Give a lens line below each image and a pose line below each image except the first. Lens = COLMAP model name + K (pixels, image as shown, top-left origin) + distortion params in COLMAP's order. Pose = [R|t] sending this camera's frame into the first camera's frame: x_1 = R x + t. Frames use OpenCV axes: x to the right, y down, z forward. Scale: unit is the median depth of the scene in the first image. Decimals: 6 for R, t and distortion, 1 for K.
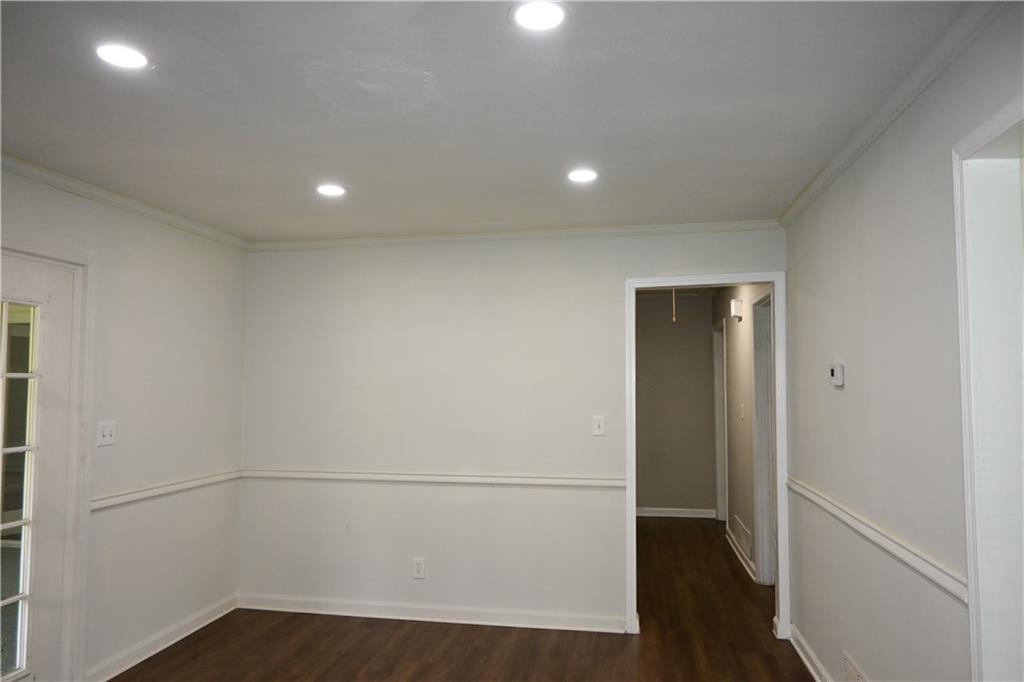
lens RADIAL K [[707.8, 0, 514.1], [0, 707.8, 334.3], [0, 0, 1]] dist [-0.013465, -0.001055]
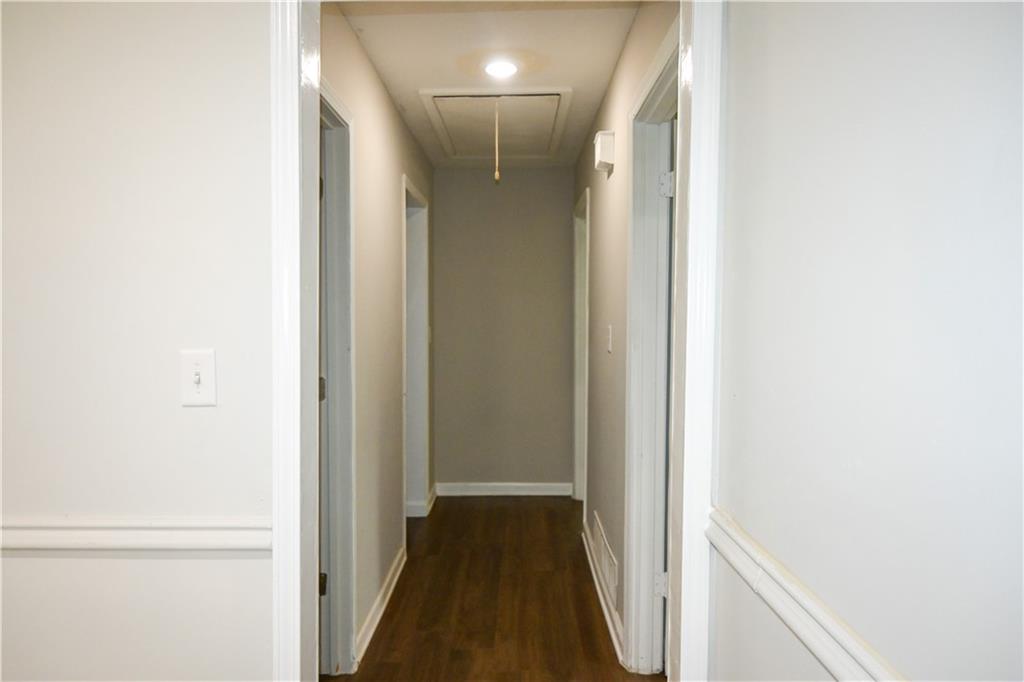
lens RADIAL K [[707.8, 0, 508.9], [0, 707.8, 345.2], [0, 0, 1]] dist [-0.013465, -0.001055]
pose [[0.988316, -0.005264, 0.152330, 0.159391], [-0.011863, 0.993716, 0.111302, 0.053061], [-0.151959, -0.111808, 0.982042, 0.463596]]
